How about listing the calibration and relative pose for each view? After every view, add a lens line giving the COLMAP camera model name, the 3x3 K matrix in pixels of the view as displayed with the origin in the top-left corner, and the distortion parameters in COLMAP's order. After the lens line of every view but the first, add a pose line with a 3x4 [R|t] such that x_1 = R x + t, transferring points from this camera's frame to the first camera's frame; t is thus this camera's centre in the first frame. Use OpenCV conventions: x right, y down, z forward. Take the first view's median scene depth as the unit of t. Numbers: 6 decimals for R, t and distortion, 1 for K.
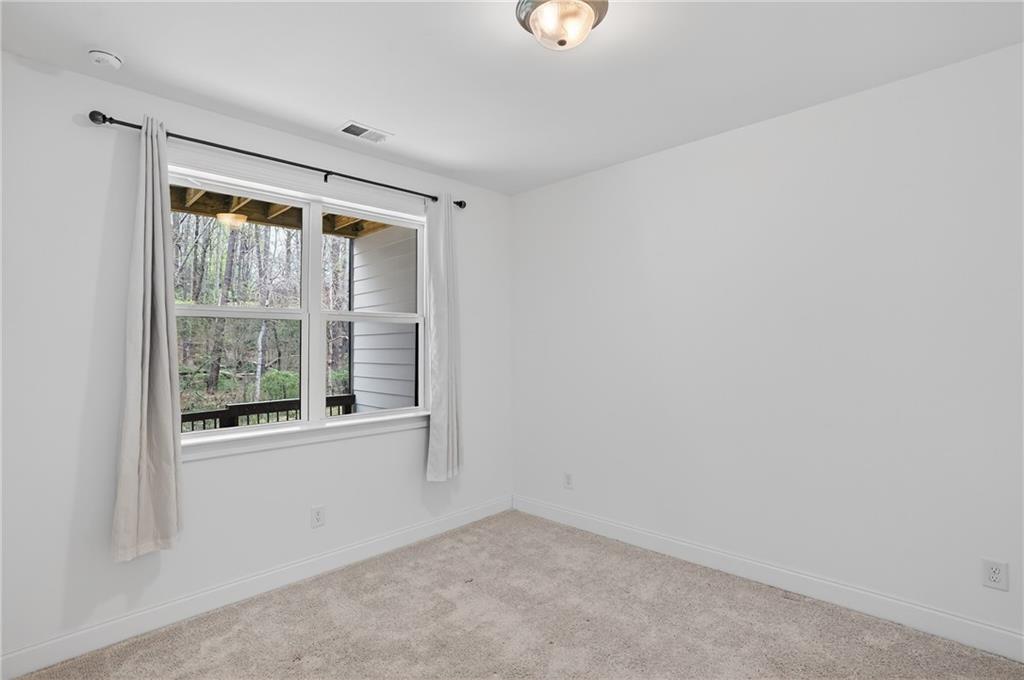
lens RADIAL K [[488.5, 0, 506.5], [0, 488.5, 338.5], [0, 0, 1]] dist [-0.025517, 0.000652]
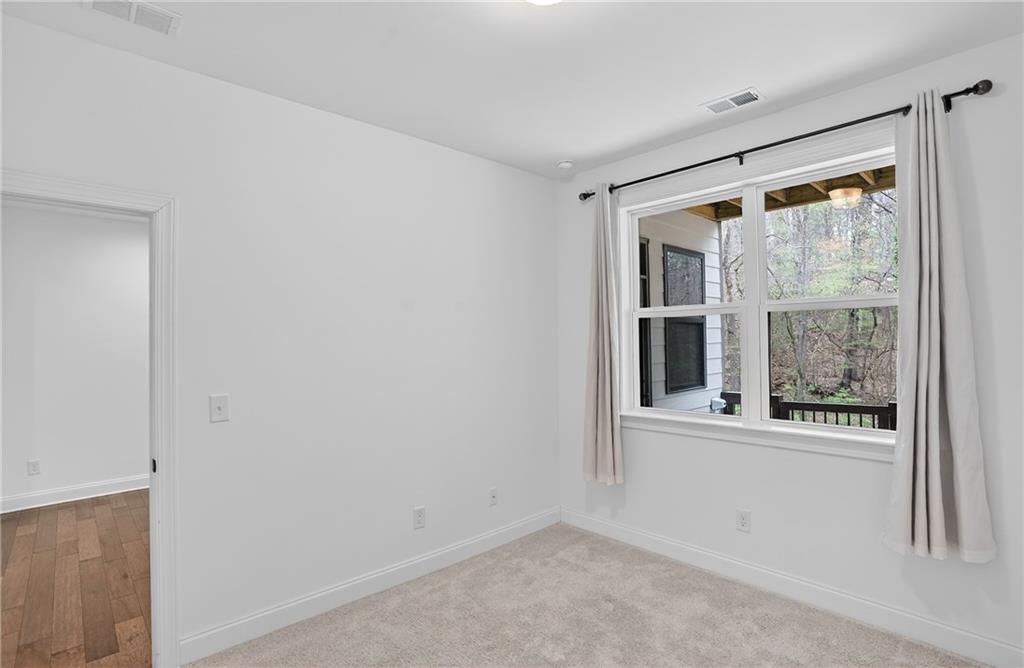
lens RADIAL K [[491.1, 0, 512.0], [0, 491.1, 334.0], [0, 0, 1]] dist [-0.001113, -0.000059]
pose [[-0.000675, -0.006459, -0.999979, 0.569244], [0.020128, 0.999776, -0.006471, 0.000685], [0.999797, -0.020132, -0.000545, 0.553504]]
